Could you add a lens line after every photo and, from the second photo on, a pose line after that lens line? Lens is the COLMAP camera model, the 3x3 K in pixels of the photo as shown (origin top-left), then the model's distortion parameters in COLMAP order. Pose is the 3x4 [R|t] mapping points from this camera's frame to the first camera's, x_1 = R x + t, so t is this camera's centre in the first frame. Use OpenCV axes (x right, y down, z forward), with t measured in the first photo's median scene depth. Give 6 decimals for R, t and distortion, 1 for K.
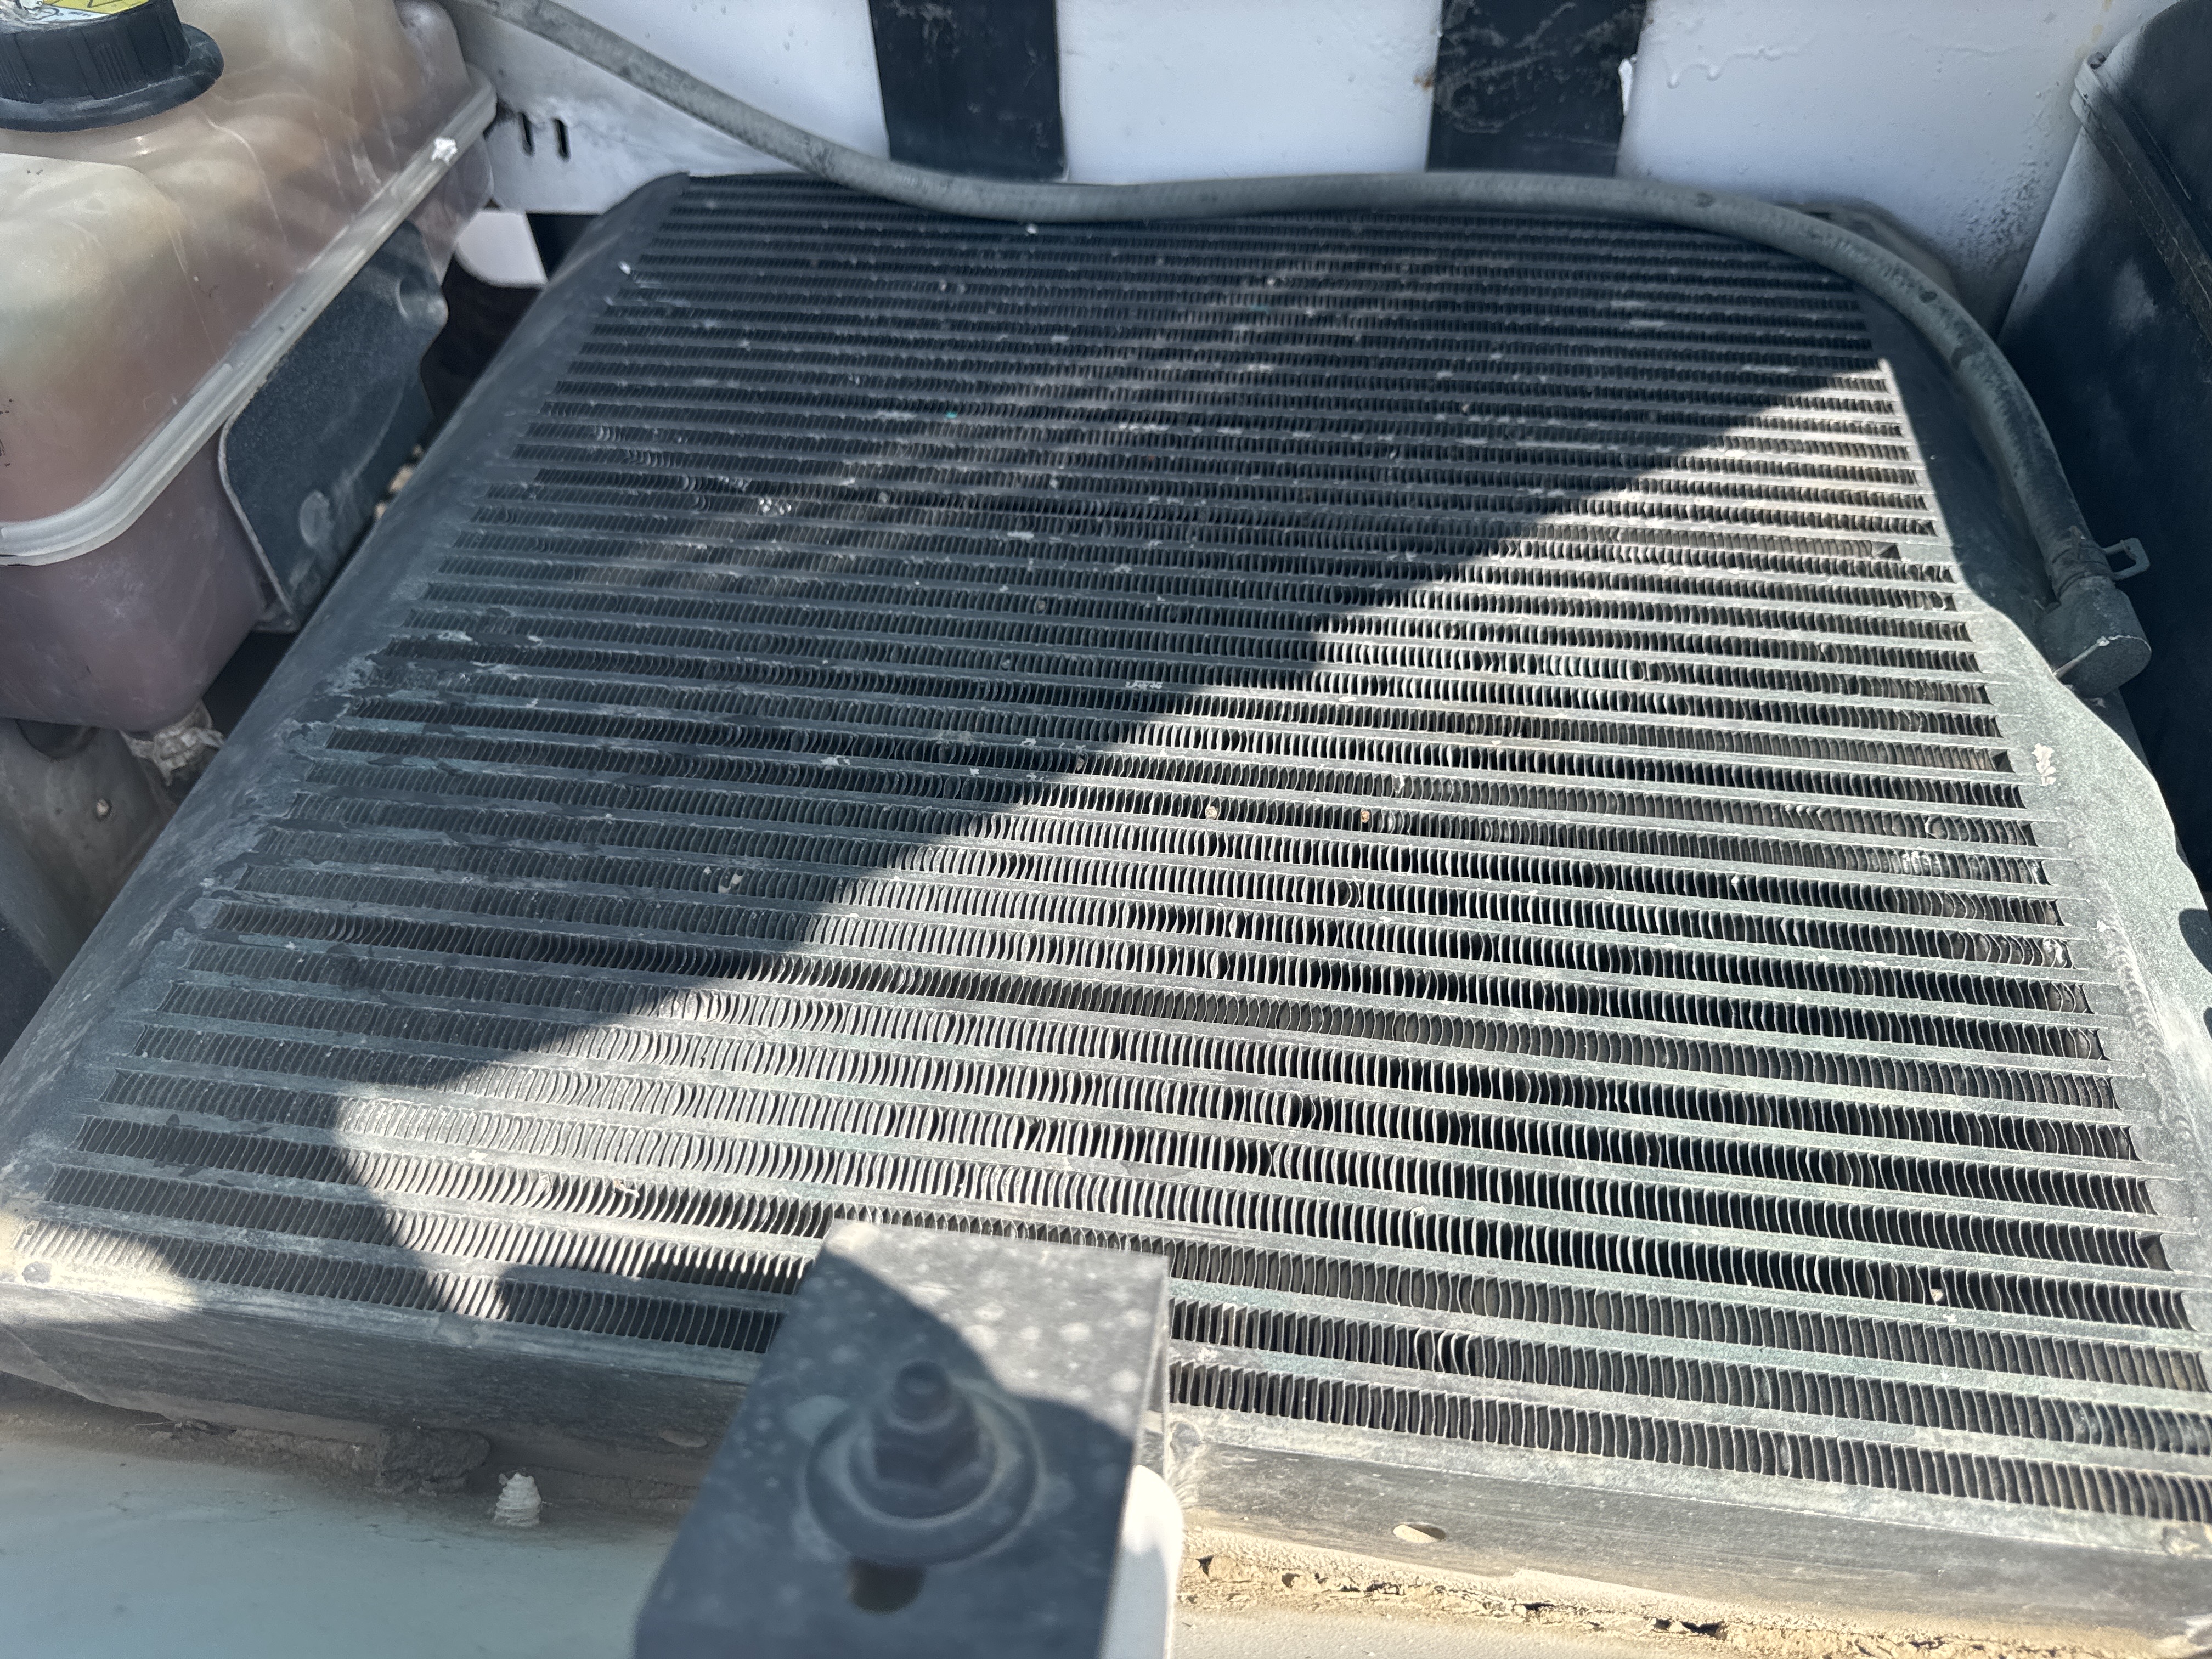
lens RADIAL K [[1589.9, 0, 1093.5], [0, 1589.9, 840.5], [0, 0, 1]] dist [-0.040397, 0.009522]
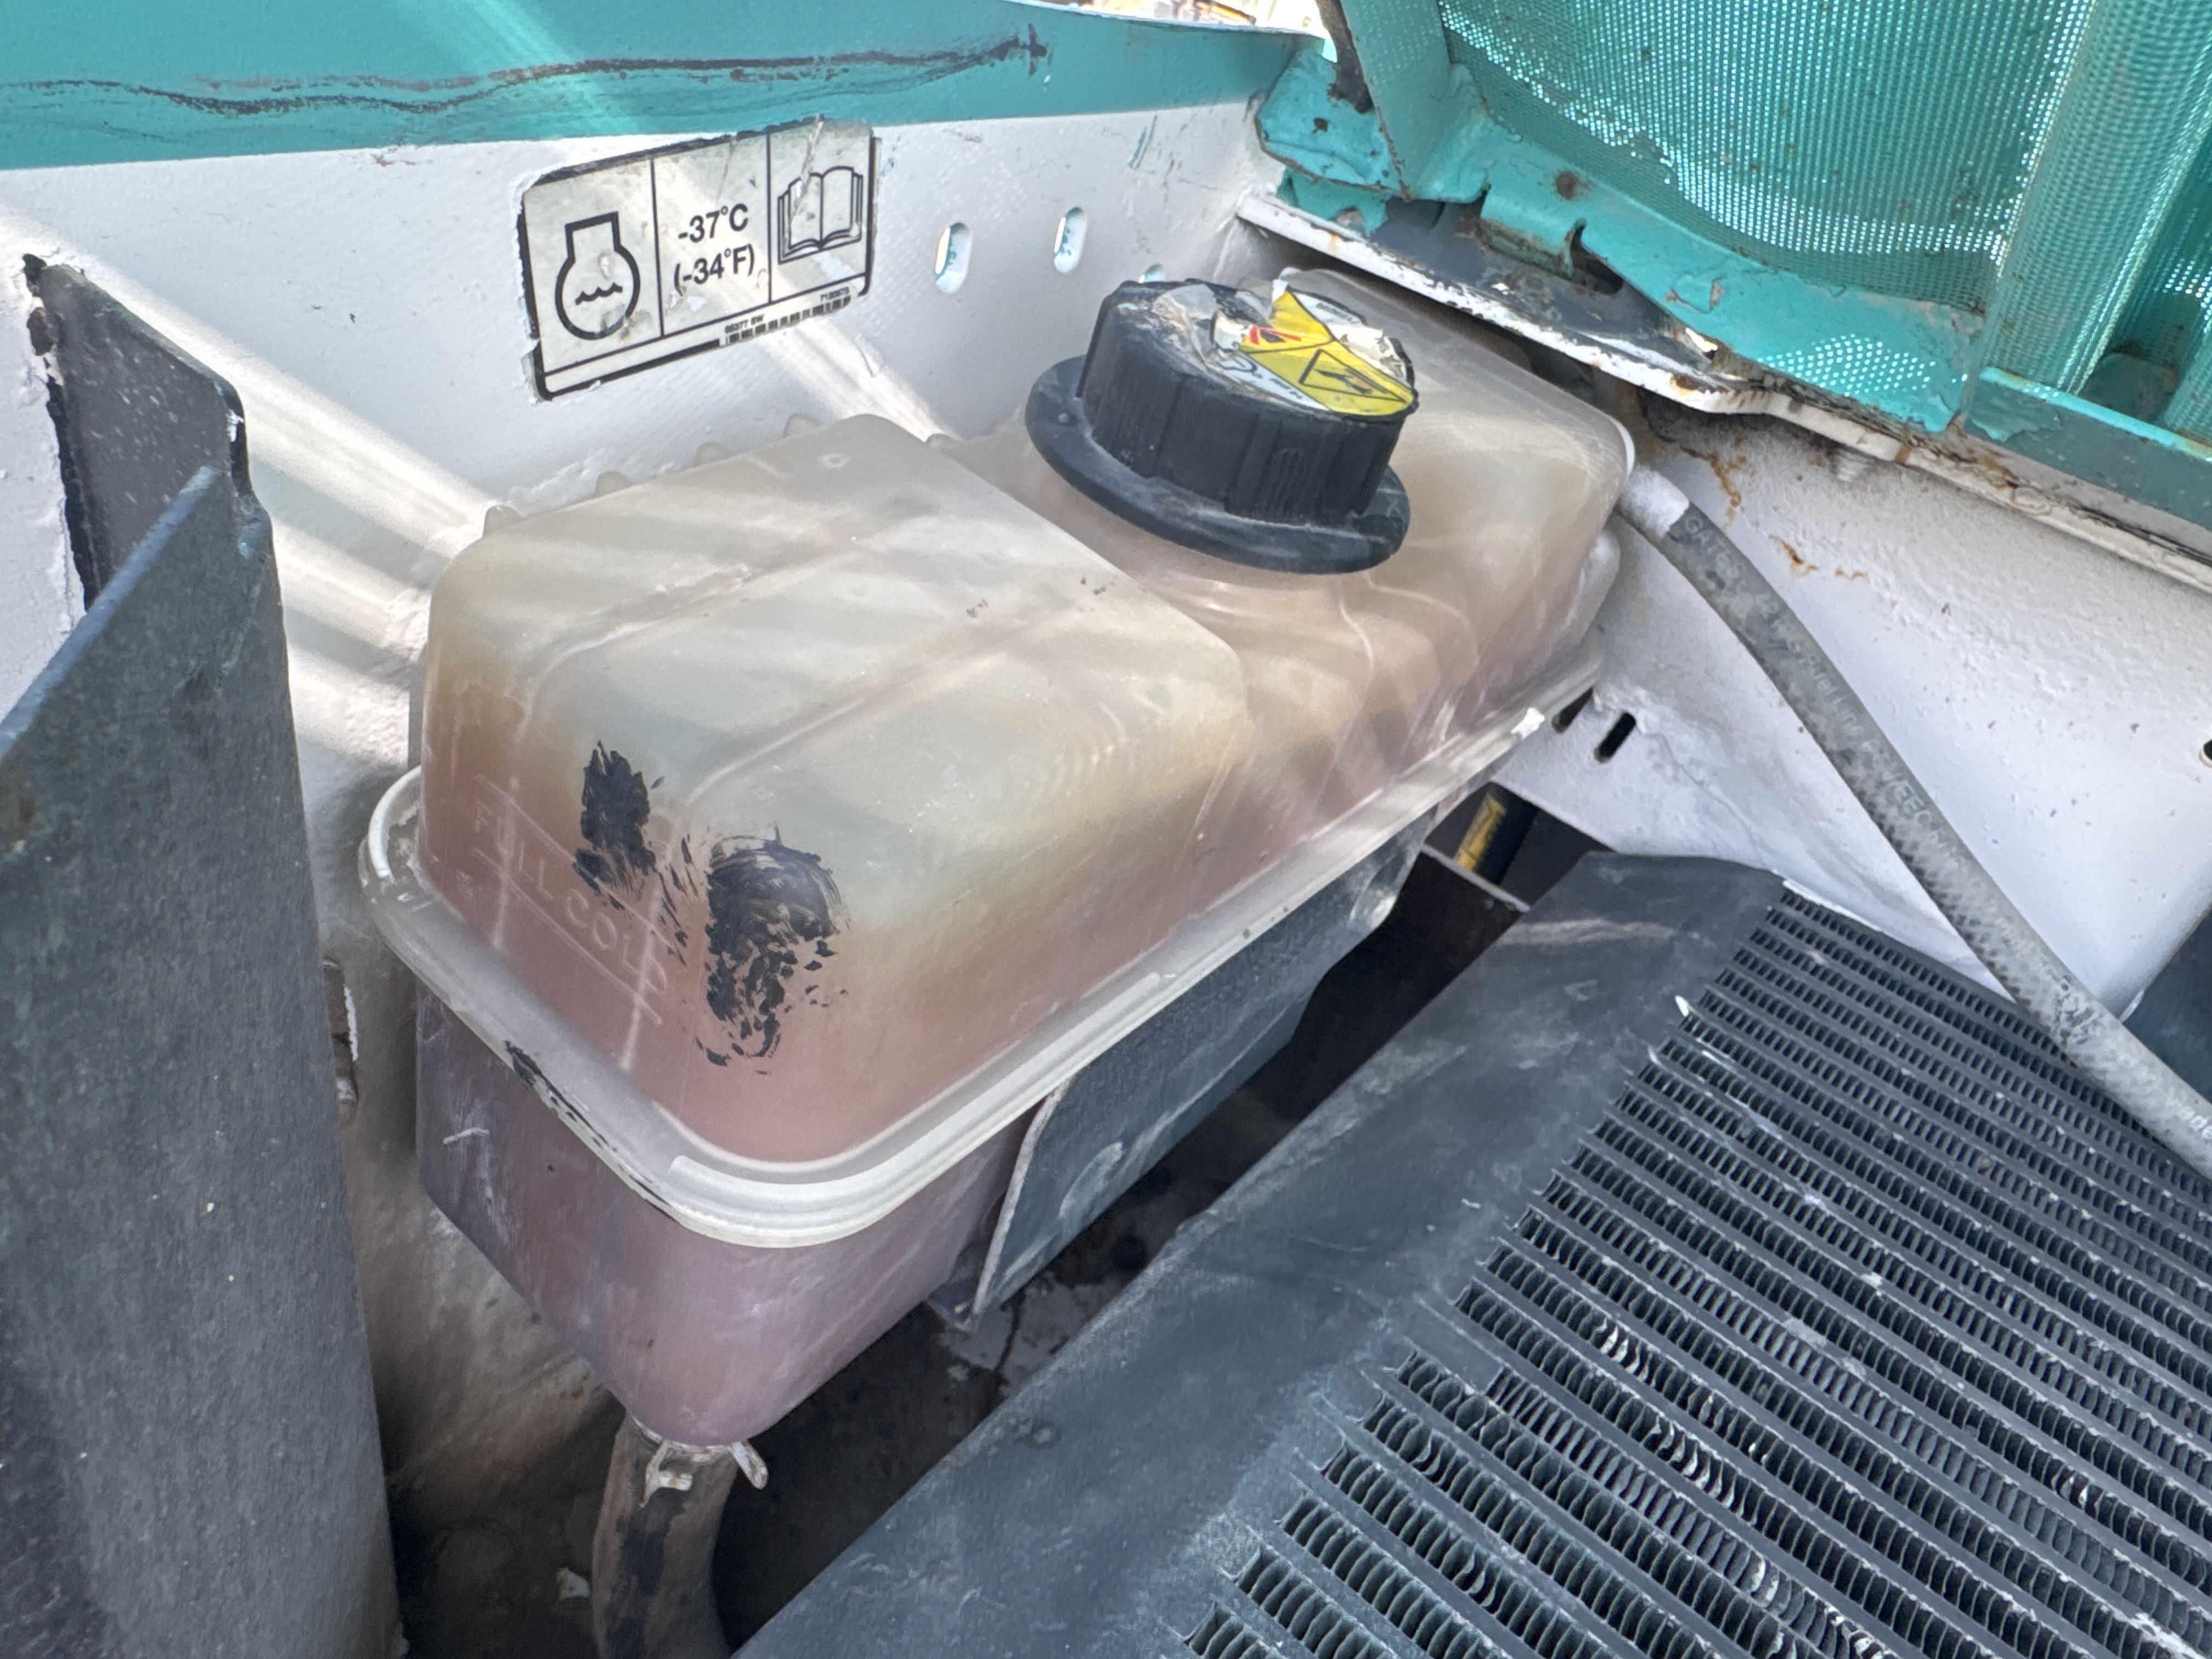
lens RADIAL K [[1585.8, 0, 1106.0], [0, 1585.8, 829.5], [0, 0, 1]] dist [-0.004599, 0.004699]
pose [[0.824717, 0.481588, -0.296505, -0.430383], [-0.542389, 0.822017, -0.173499, -0.241749], [0.160177, 0.303908, 0.939140, 0.452911]]
